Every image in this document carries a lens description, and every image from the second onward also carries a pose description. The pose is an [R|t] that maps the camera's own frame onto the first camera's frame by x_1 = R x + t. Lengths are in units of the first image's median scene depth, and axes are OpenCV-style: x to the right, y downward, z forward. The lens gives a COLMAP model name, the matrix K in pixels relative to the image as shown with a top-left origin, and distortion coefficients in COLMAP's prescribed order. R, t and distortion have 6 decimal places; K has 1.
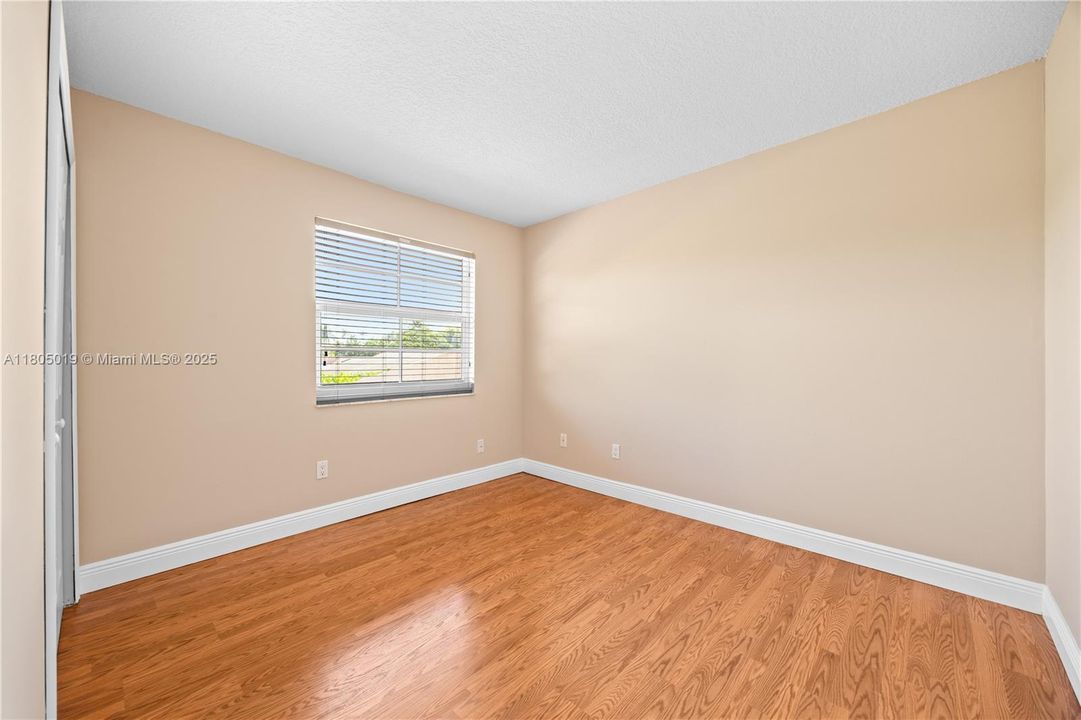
lens RADIAL K [[411.0, 0, 535.1], [0, 411.0, 359.5], [0, 0, 1]] dist [-0.000863, -0.000051]
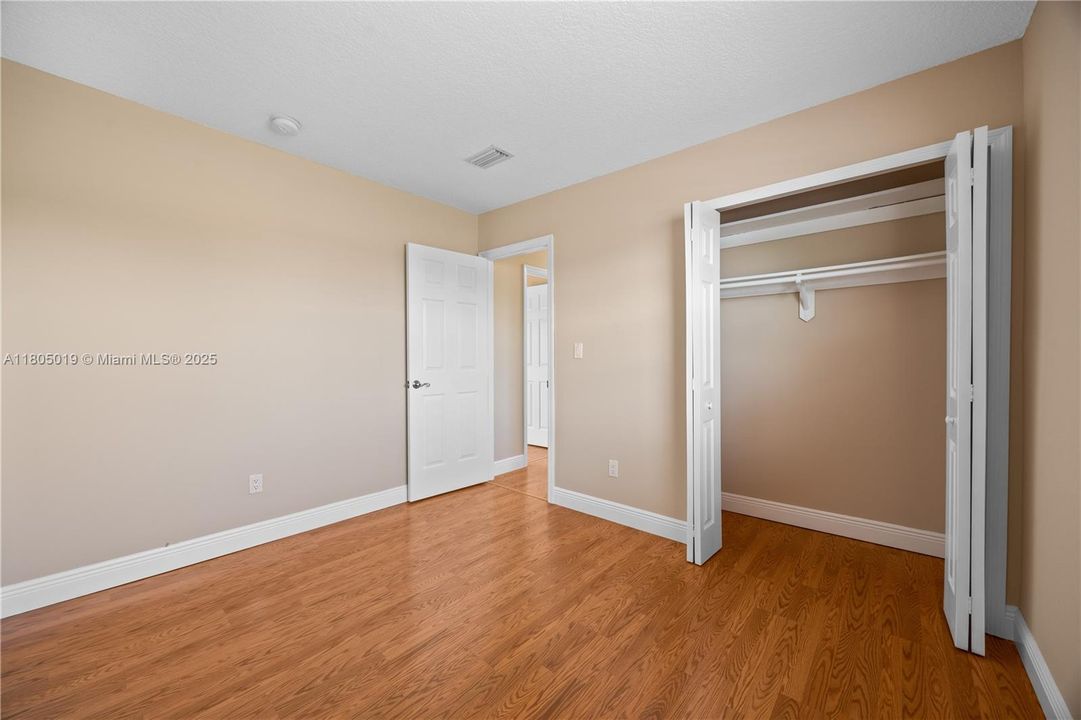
lens RADIAL K [[411.0, 0, 535.1], [0, 411.0, 359.5], [0, 0, 1]] dist [-0.000863, -0.000051]
pose [[-0.999309, -0.001305, -0.037136, -0.102029], [-0.001720, 0.999936, 0.011151, -0.013431], [0.037119, 0.011207, -0.999248, 1.936114]]
